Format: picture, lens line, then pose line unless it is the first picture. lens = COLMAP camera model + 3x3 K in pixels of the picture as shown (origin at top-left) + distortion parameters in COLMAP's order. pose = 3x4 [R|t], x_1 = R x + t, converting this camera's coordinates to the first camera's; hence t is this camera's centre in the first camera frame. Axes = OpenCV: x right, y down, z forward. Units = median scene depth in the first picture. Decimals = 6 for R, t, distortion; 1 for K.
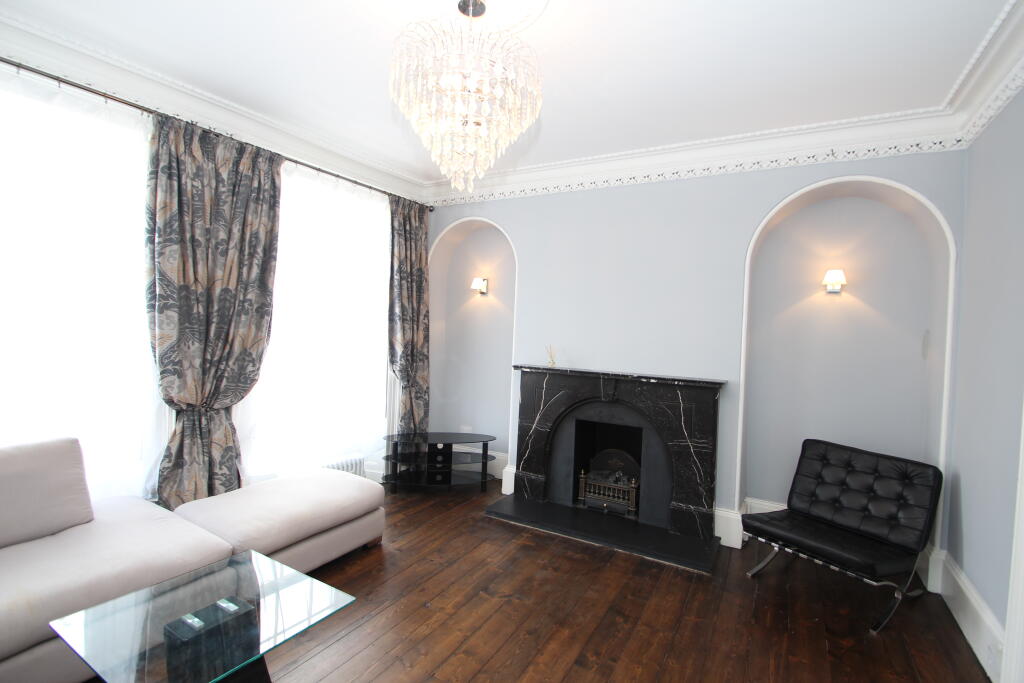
lens RADIAL K [[483.6, 0, 512.0], [0, 483.6, 341.5], [0, 0, 1]] dist [0.027368, -0.020047]
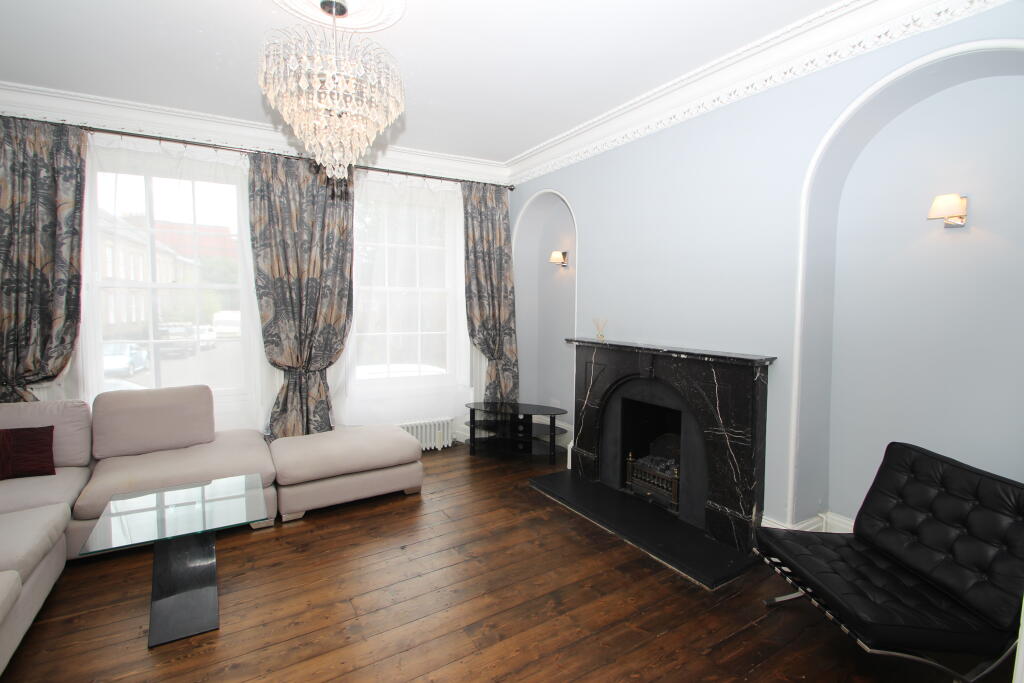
lens RADIAL K [[479.3, 0, 510.7], [0, 479.3, 339.9], [0, 0, 1]] dist [0.018060, -0.018033]
pose [[0.874886, 0.001786, -0.484326, 0.436566], [0.019182, 0.999081, 0.038335, 0.014500], [0.483949, -0.042829, 0.874047, 0.121096]]
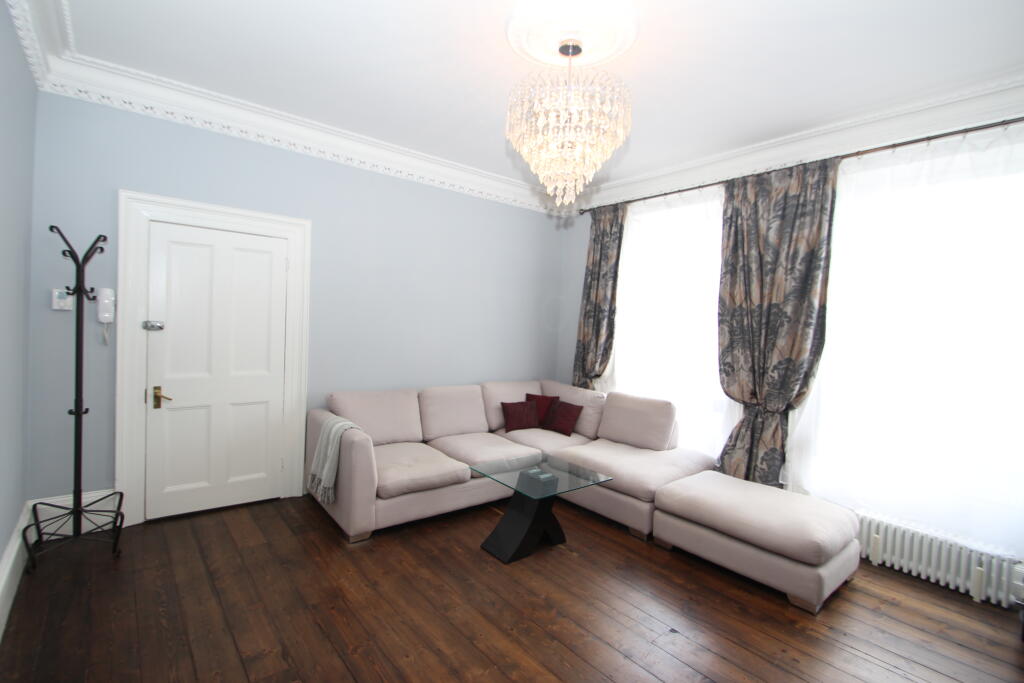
lens RADIAL K [[479.3, 0, 510.7], [0, 479.3, 339.9], [0, 0, 1]] dist [0.018060, -0.018033]
pose [[-0.353525, -0.020050, -0.935210, 0.585871], [-0.078877, 0.996849, 0.008445, 0.010842], [0.932094, 0.076752, -0.353992, 0.742770]]
